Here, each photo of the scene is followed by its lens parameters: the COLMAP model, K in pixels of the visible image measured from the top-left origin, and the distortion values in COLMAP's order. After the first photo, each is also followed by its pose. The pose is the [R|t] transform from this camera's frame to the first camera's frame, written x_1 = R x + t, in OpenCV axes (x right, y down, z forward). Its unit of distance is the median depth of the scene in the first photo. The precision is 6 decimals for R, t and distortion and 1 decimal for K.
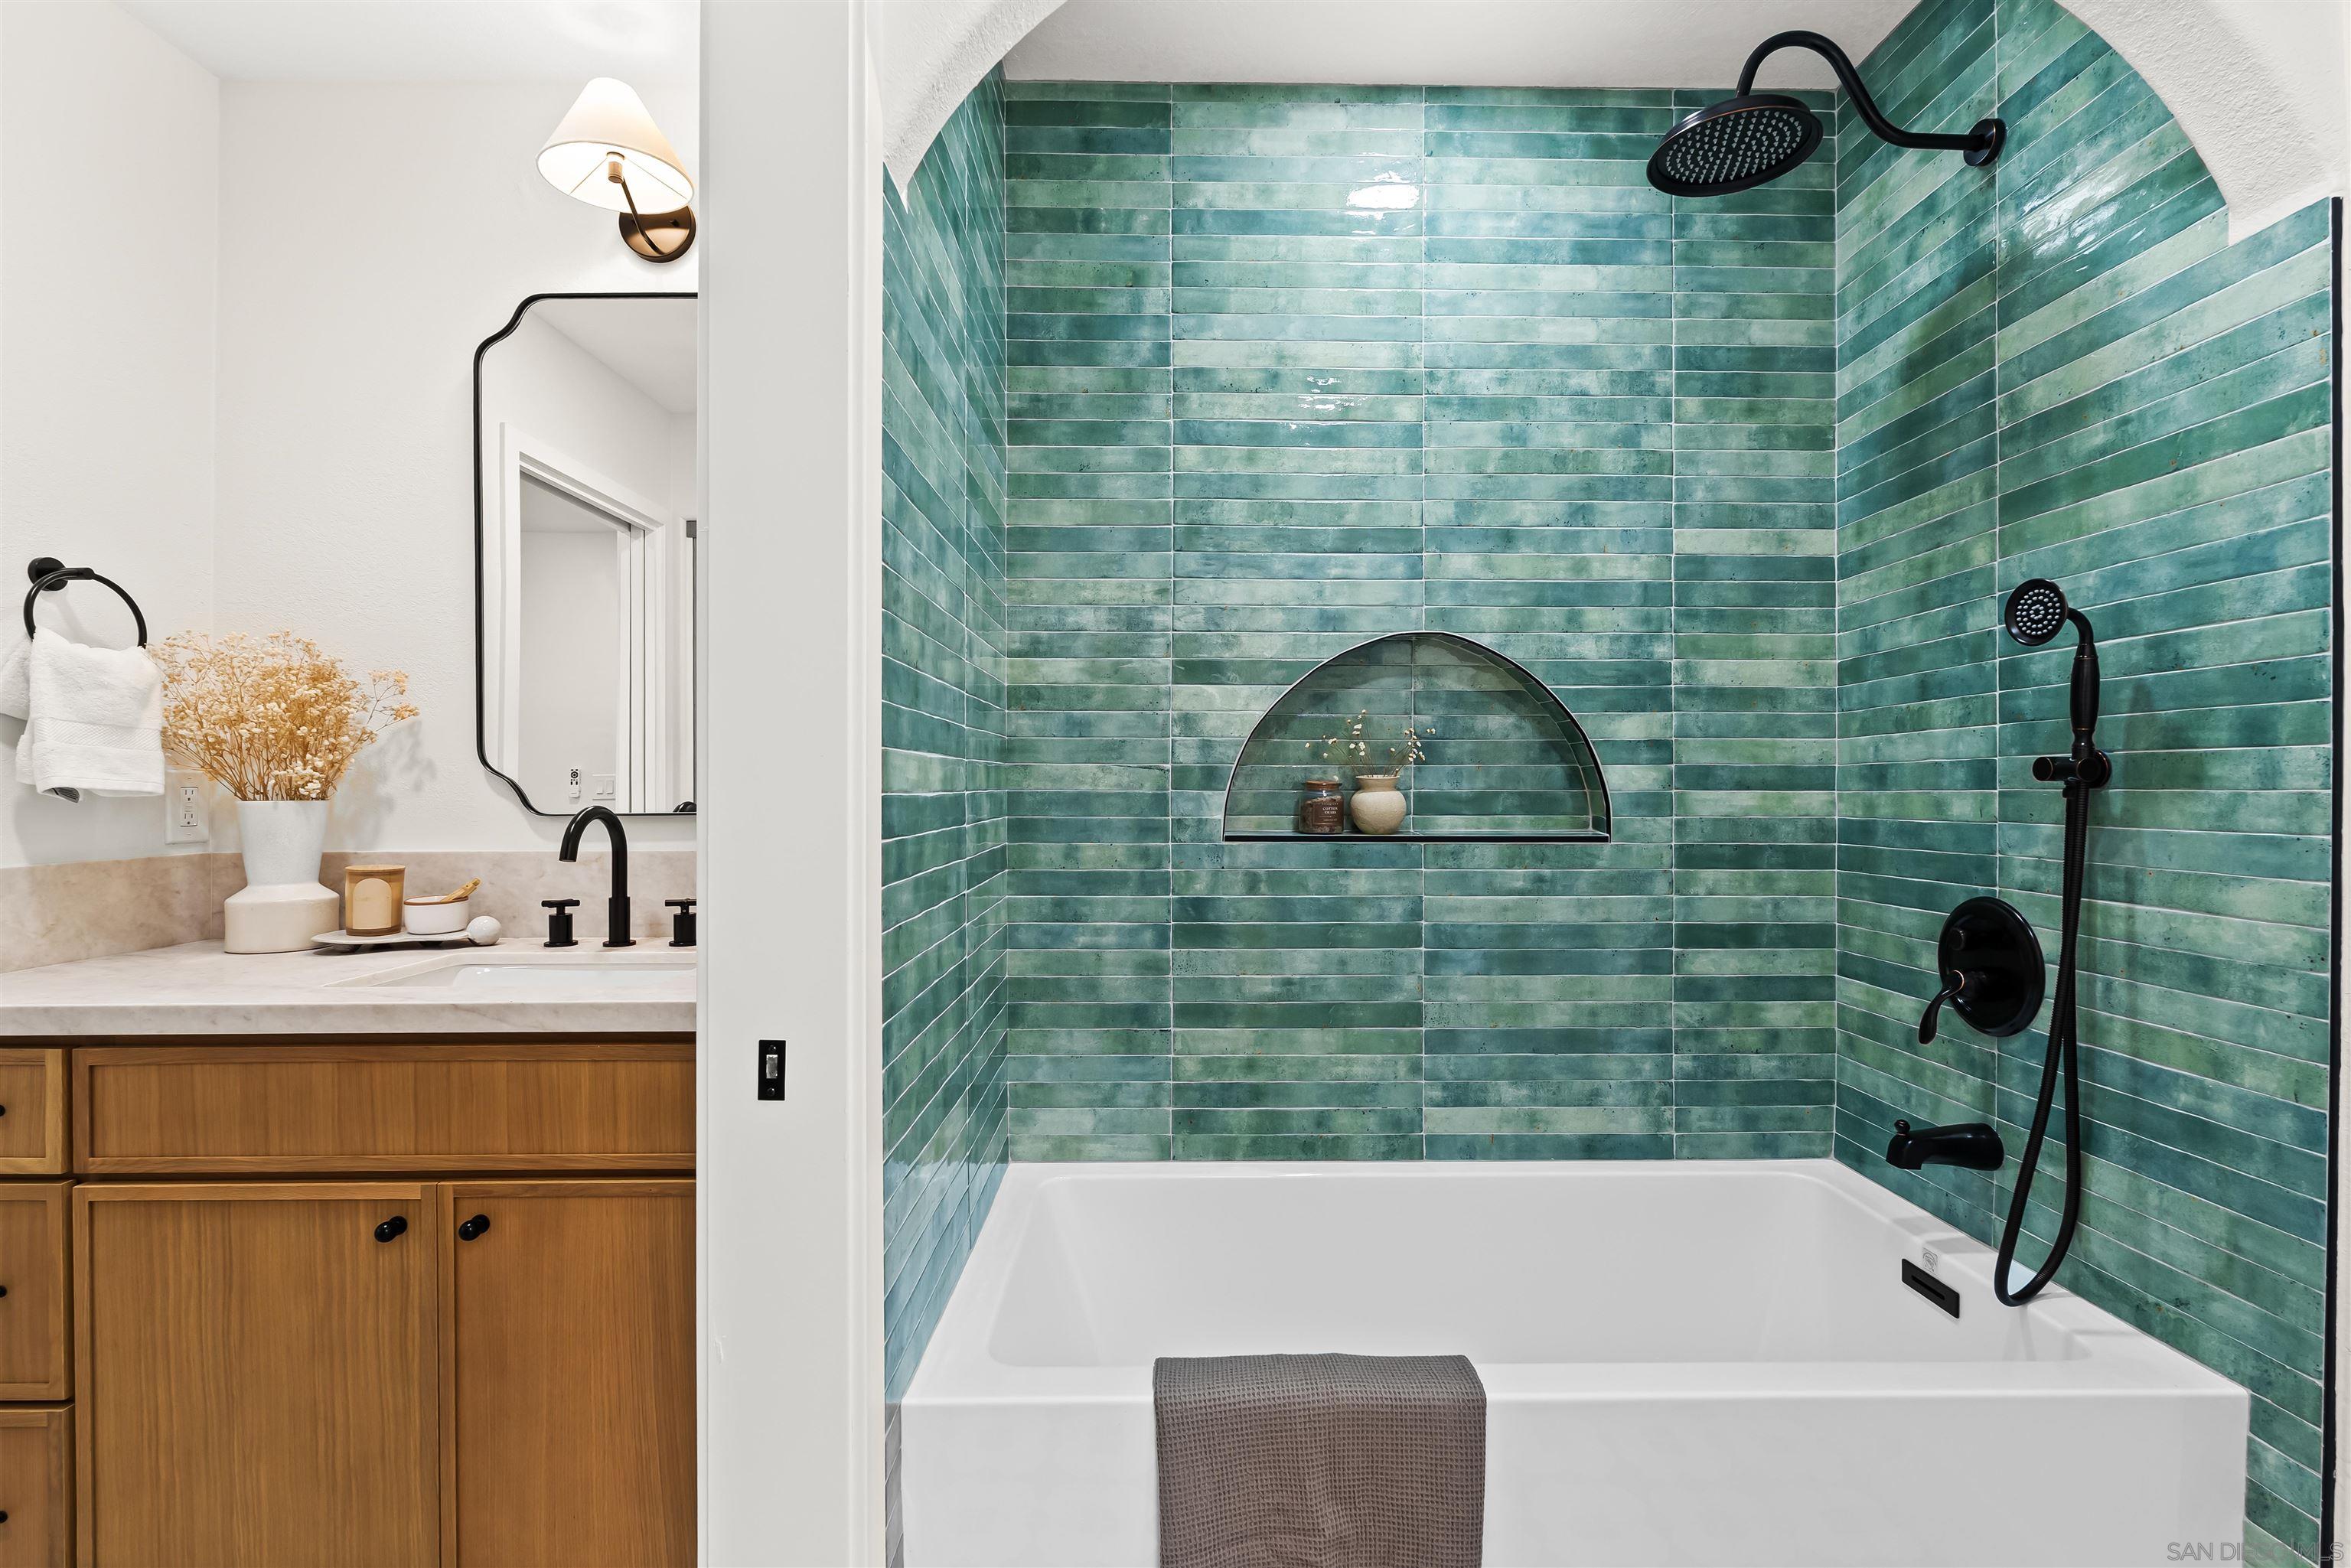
lens RADIAL K [[1079.0, 0, 1181.5], [0, 1079.0, 785.4], [0, 0, 1]] dist [-0.005225, 0.000978]
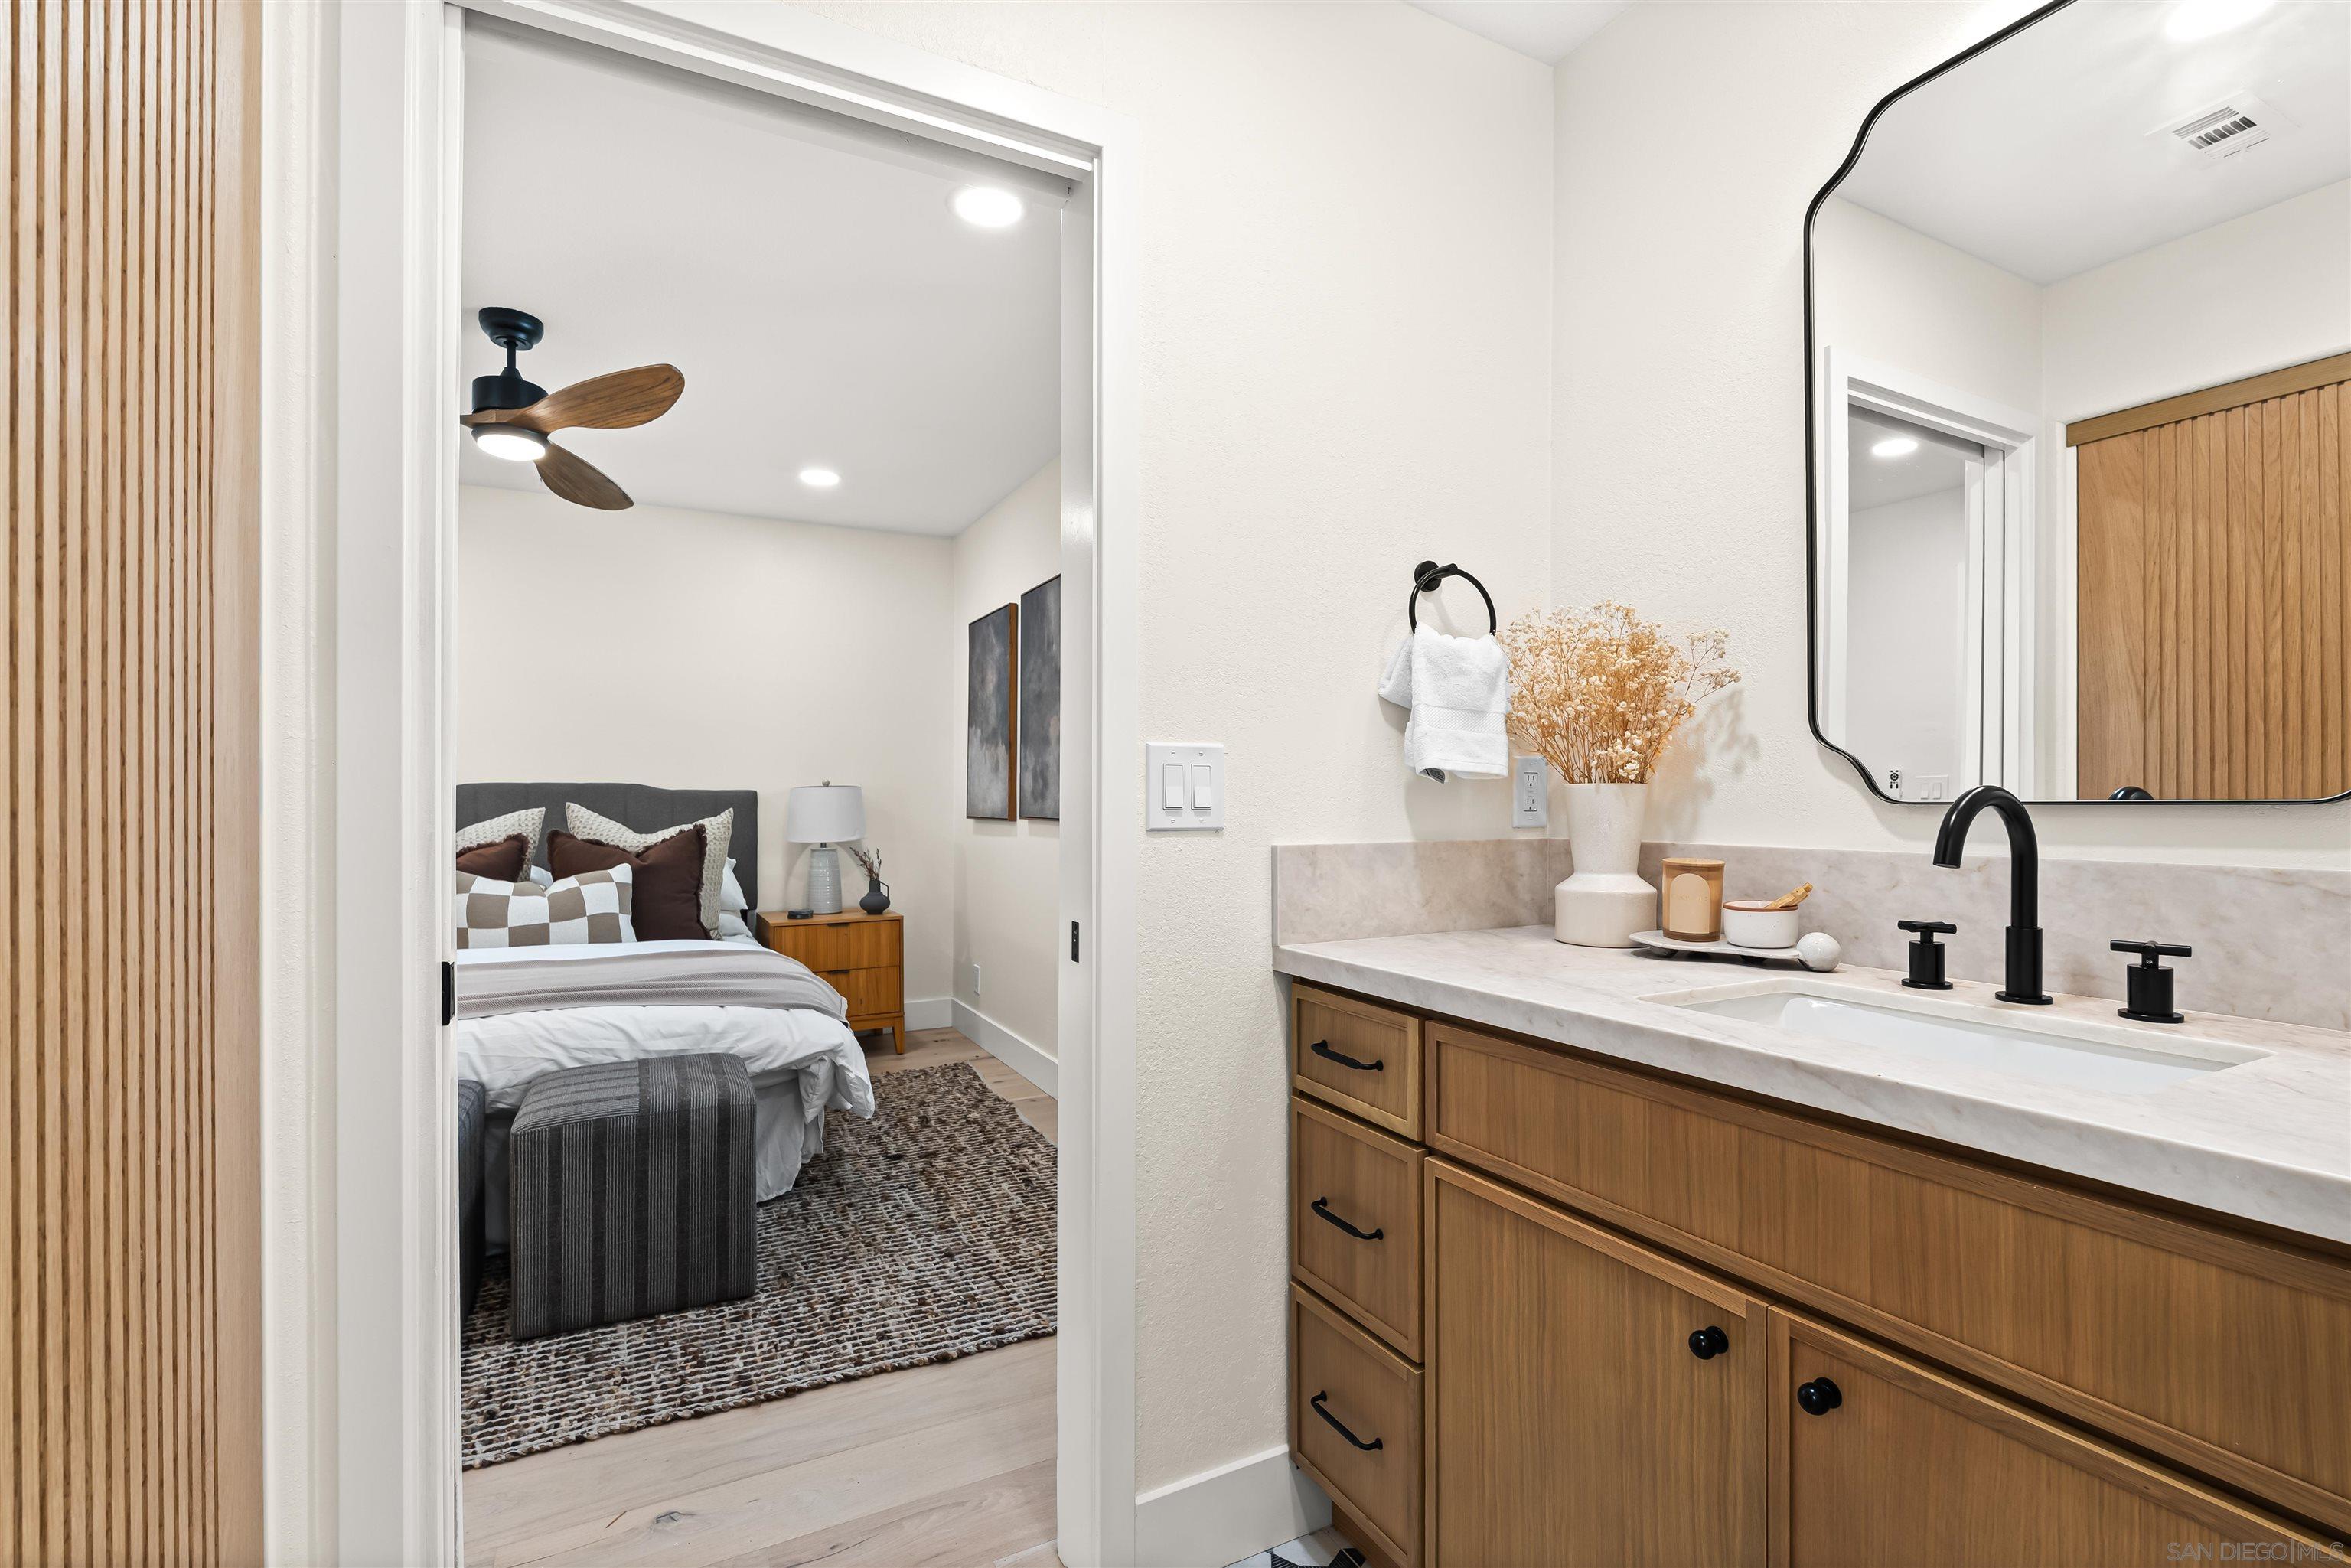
lens RADIAL K [[1064.9, 0, 1182.8], [0, 1064.9, 795.4], [0, 0, 1]] dist [-0.003335, -0.000285]
pose [[0.461542, 0.000478, -0.887118, -0.198200], [-0.003666, 0.999992, -0.001369, 0.028108], [0.887111, 0.003884, 0.461540, 0.265998]]
